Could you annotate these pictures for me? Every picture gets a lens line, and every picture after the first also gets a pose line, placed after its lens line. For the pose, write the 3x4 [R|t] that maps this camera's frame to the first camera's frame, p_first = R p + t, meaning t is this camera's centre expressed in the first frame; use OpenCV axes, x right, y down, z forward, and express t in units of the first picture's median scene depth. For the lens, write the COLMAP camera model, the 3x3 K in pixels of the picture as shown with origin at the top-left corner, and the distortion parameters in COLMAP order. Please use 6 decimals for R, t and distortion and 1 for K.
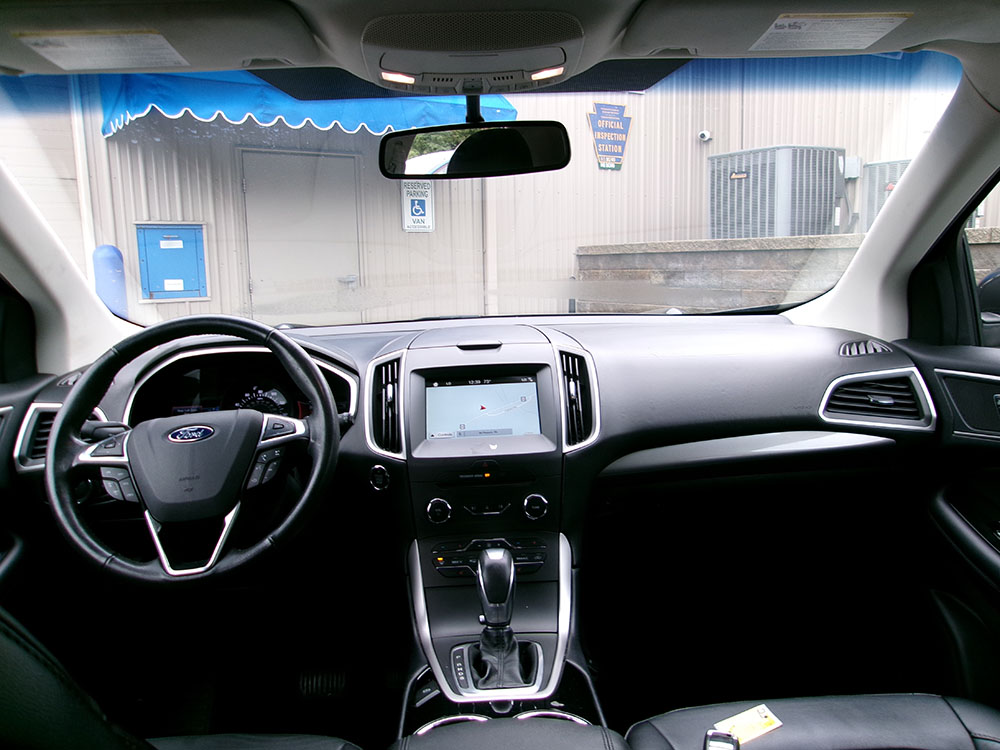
lens RADIAL K [[780.0, 0, 500.0], [0, 780.0, 375.0], [0, 0, 1]] dist [-0.030549, 0.046434]
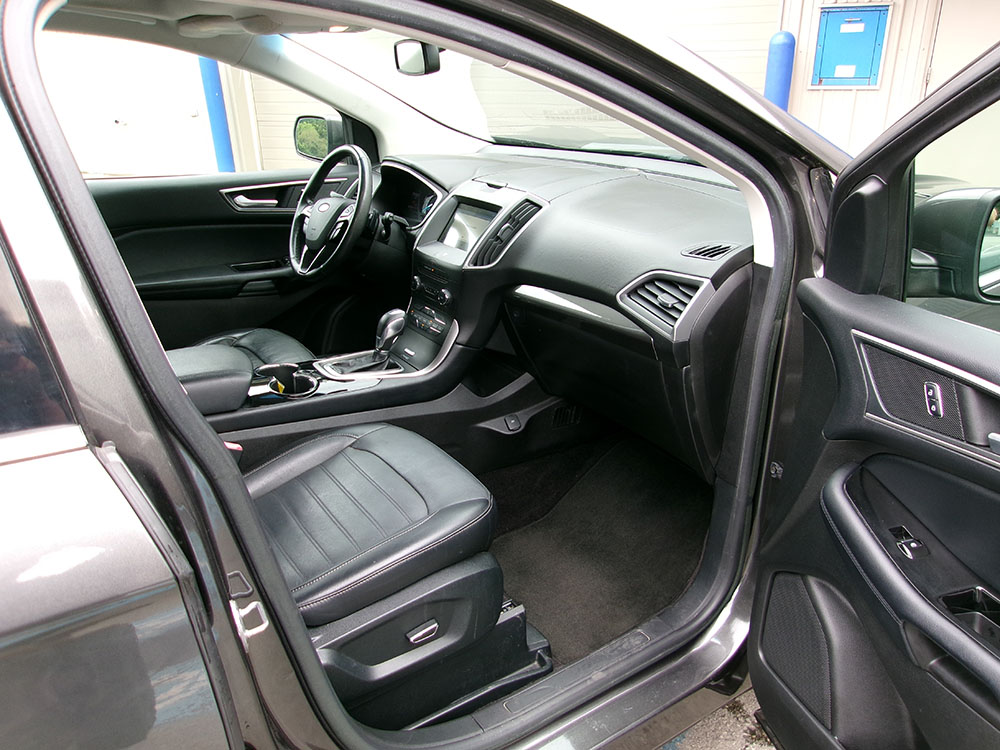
lens RADIAL K [[780.0, 0, 500.0], [0, 780.0, 375.0], [0, 0, 1]] dist [-0.030549, 0.046434]
pose [[0.511352, 0.353088, -0.783484, 0.291095], [-0.110486, 0.931140, 0.347520, -0.050503], [0.852239, -0.091141, 0.515152, 0.058828]]
